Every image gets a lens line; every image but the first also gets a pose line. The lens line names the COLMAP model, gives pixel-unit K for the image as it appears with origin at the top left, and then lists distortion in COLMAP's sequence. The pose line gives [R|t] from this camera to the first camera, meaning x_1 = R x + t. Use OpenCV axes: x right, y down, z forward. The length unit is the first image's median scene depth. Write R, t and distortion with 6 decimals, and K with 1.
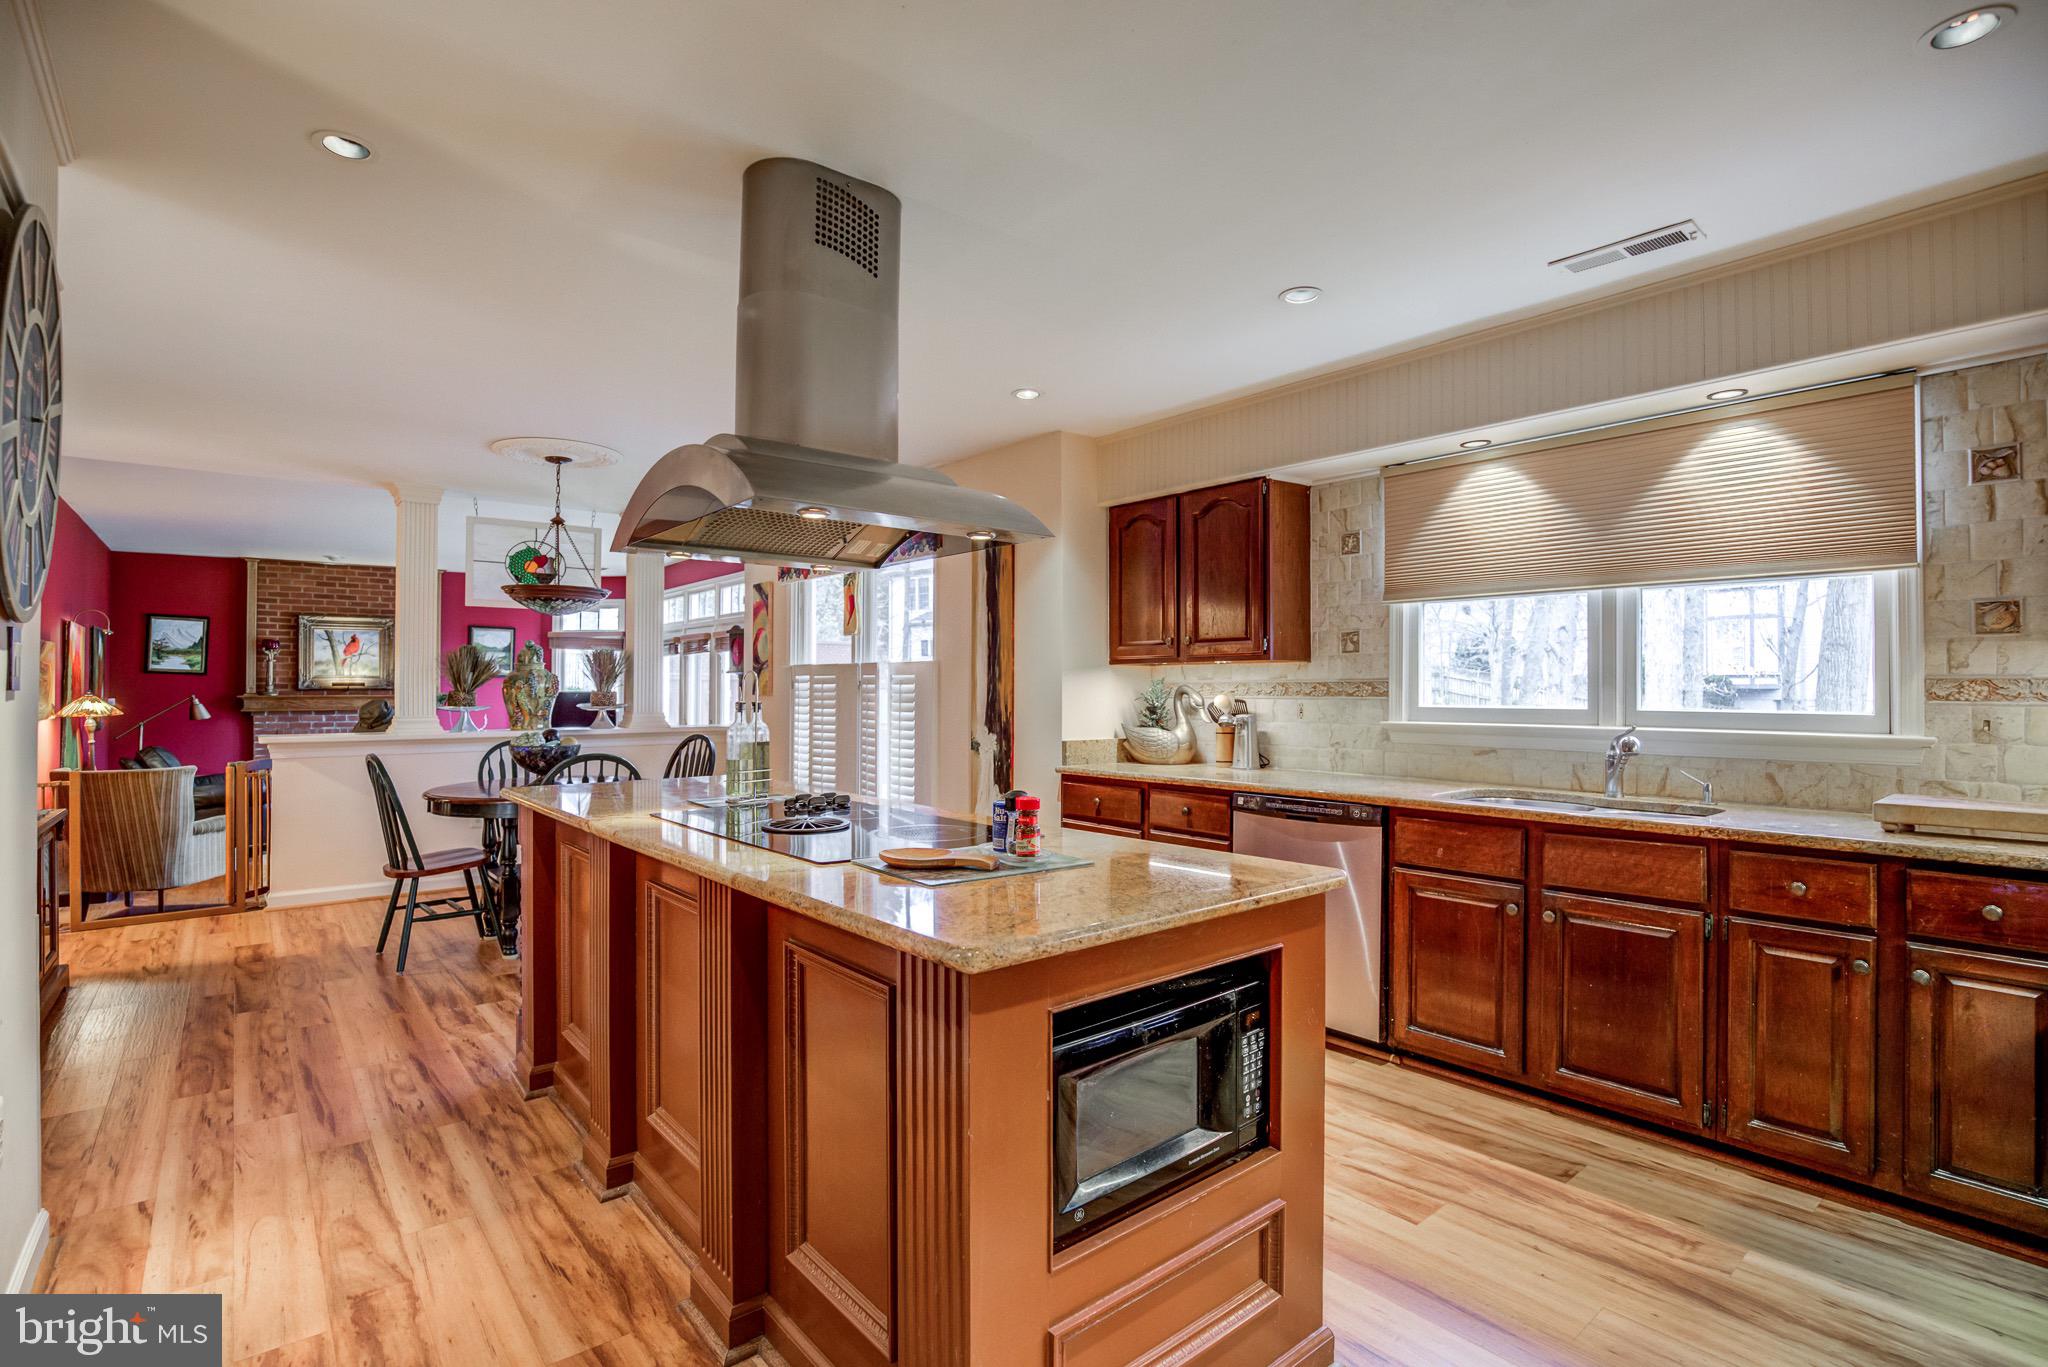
lens RADIAL K [[953.3, 0, 1002.9], [0, 953.3, 680.5], [0, 0, 1]] dist [-0.032727, 0.006979]
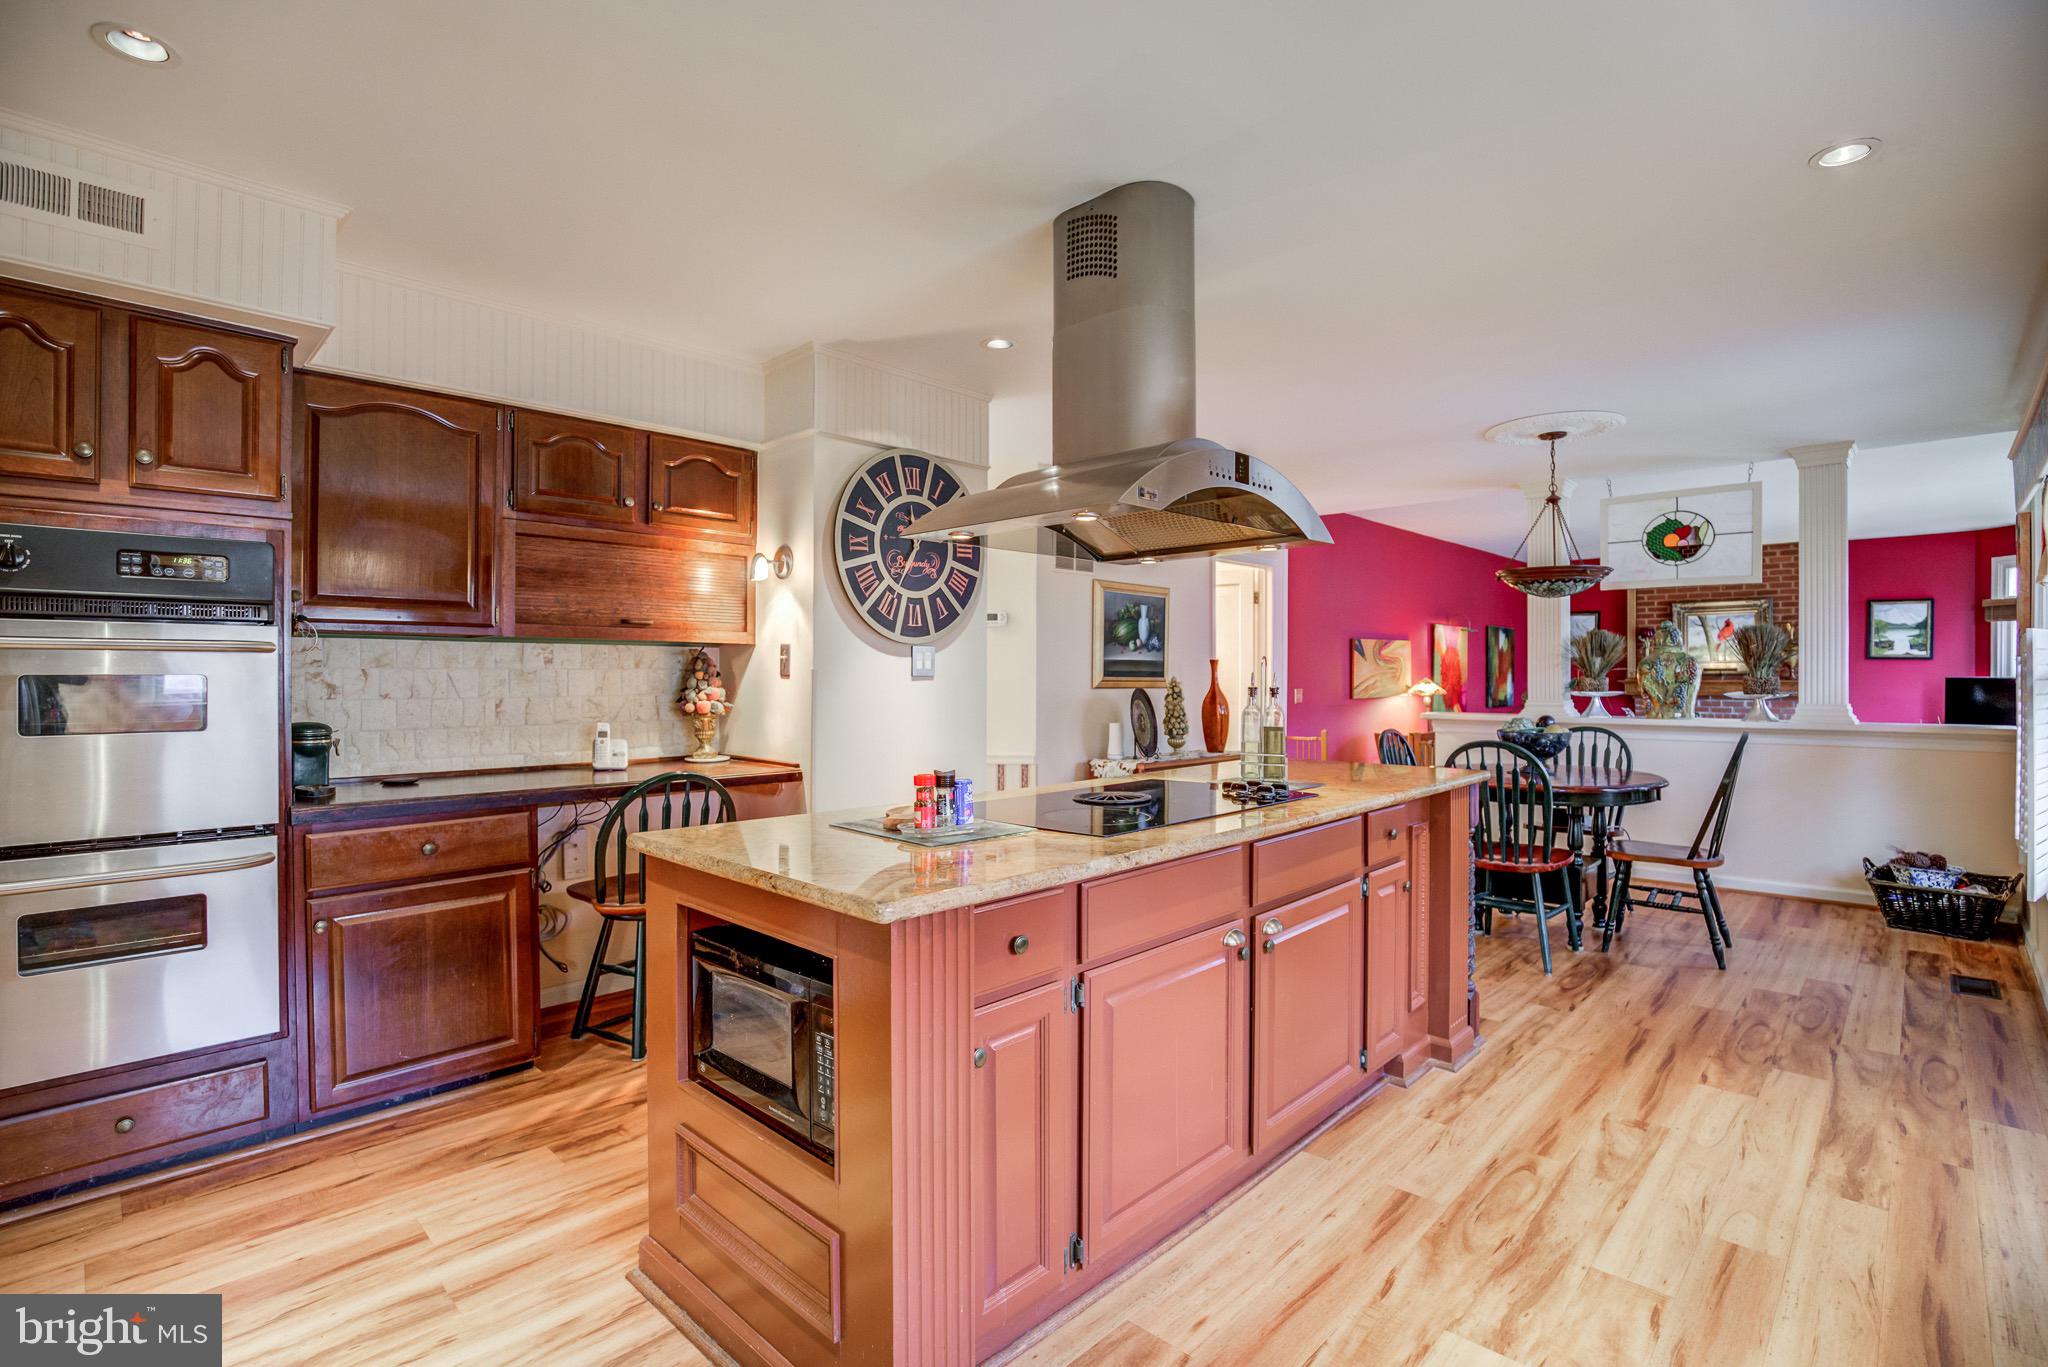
lens RADIAL K [[953.3, 0, 1027.9], [0, 953.3, 681.4], [0, 0, 1]] dist [-0.032727, 0.006979]
pose [[0.129715, 0.007978, -0.991519, 0.291648], [0.009291, 0.999914, 0.009261, 0.000772], [0.991508, -0.010413, 0.129630, 0.253699]]
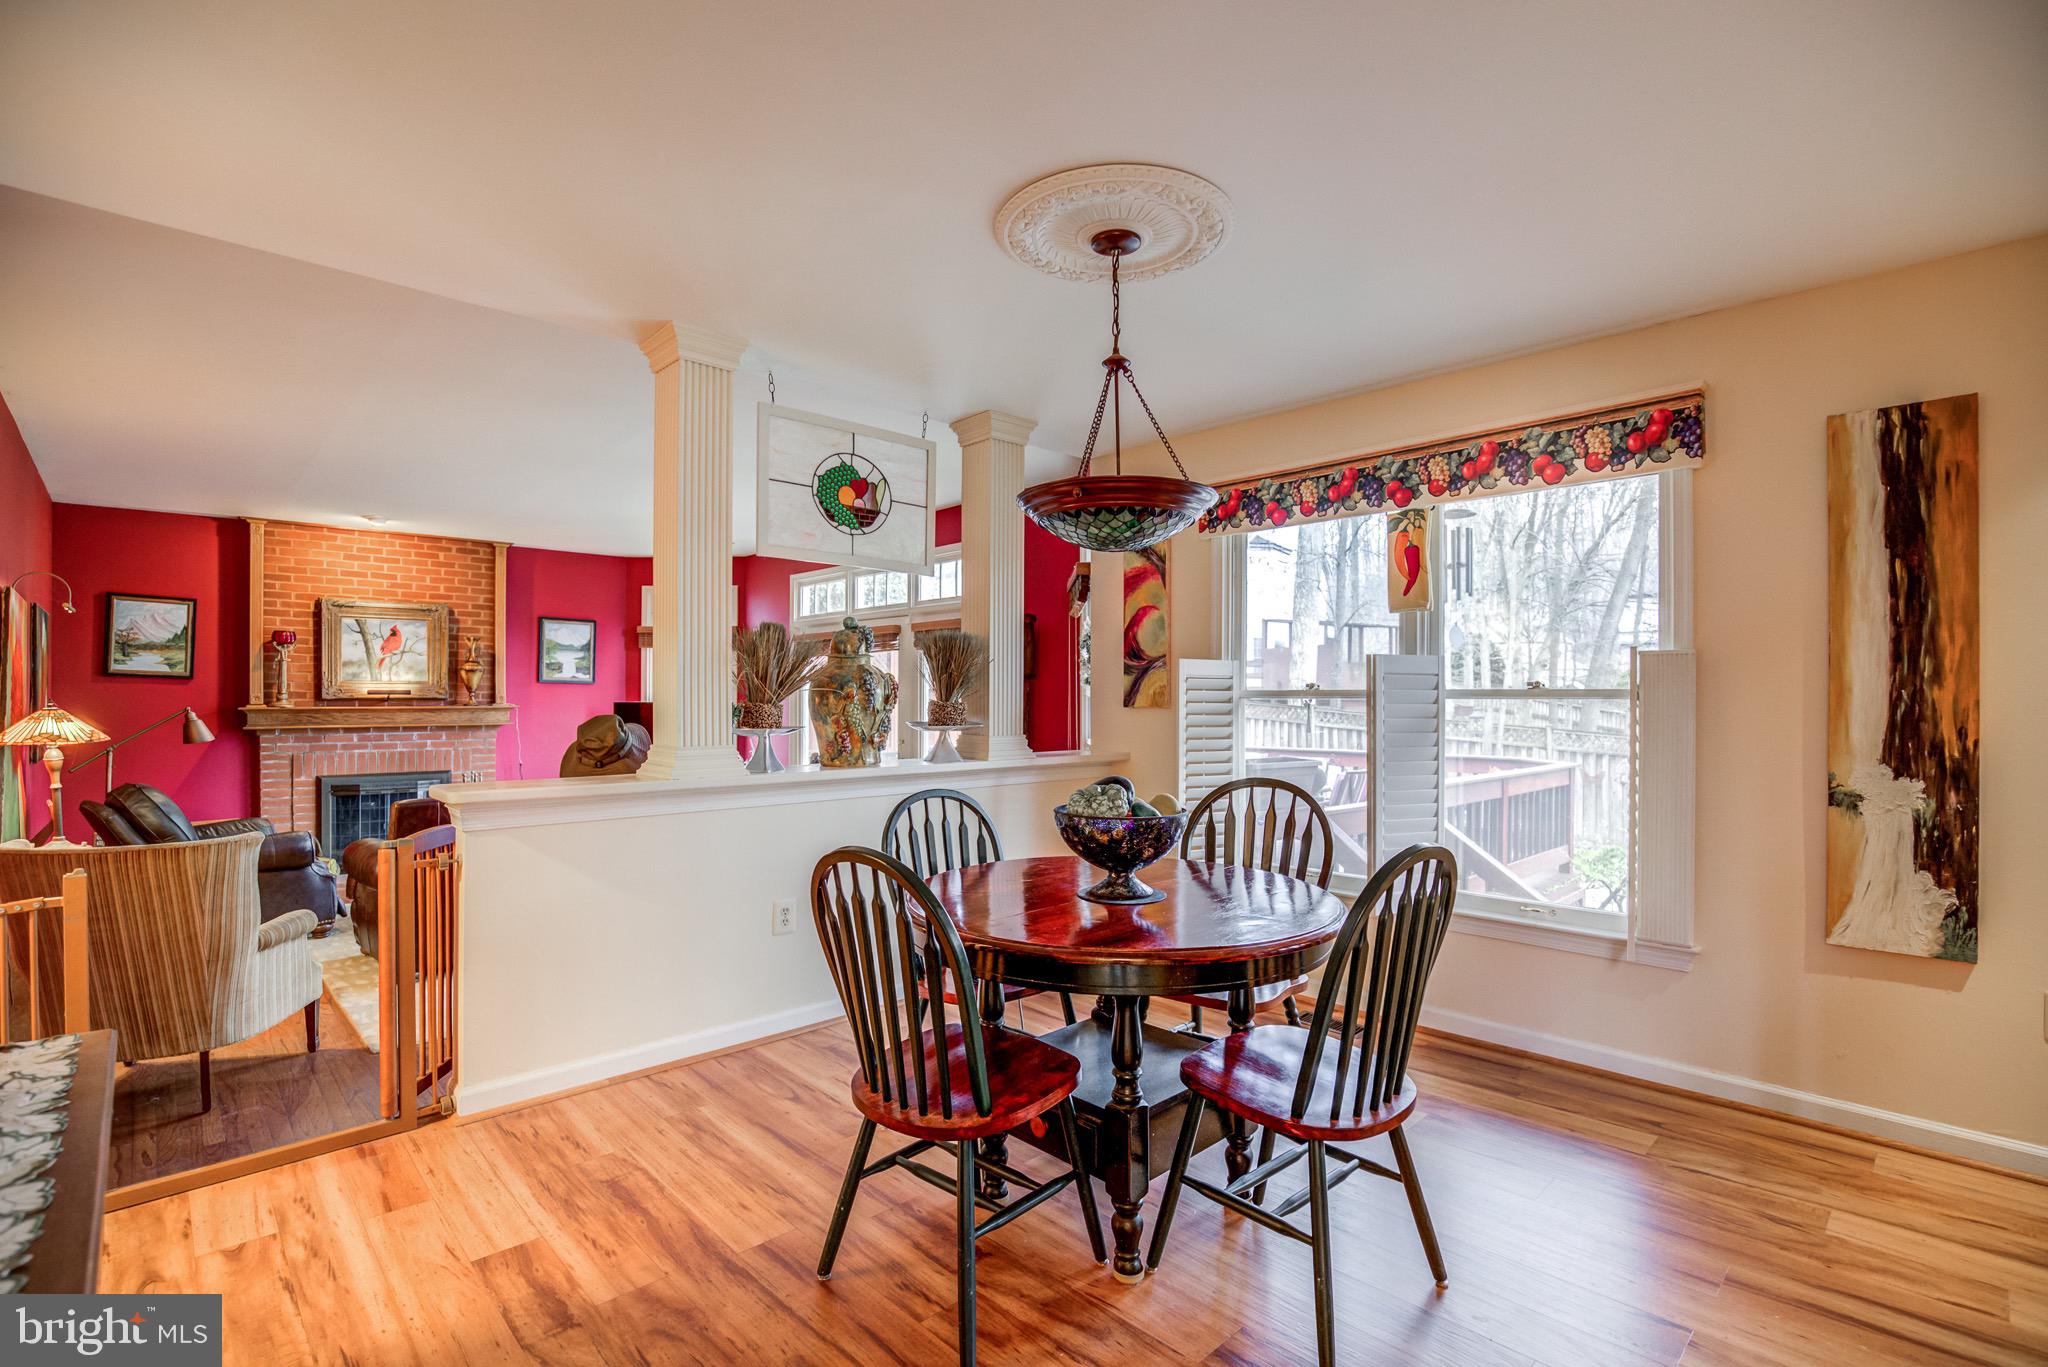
lens RADIAL K [[953.3, 0, 1023.7], [0, 953.3, 697.9], [0, 0, 1]] dist [-0.032727, 0.006979]
pose [[0.997571, 0.000378, 0.069651, -0.399434], [-0.000879, 0.999974, 0.007170, 0.004084], [-0.069646, -0.007213, 0.997546, 0.359759]]
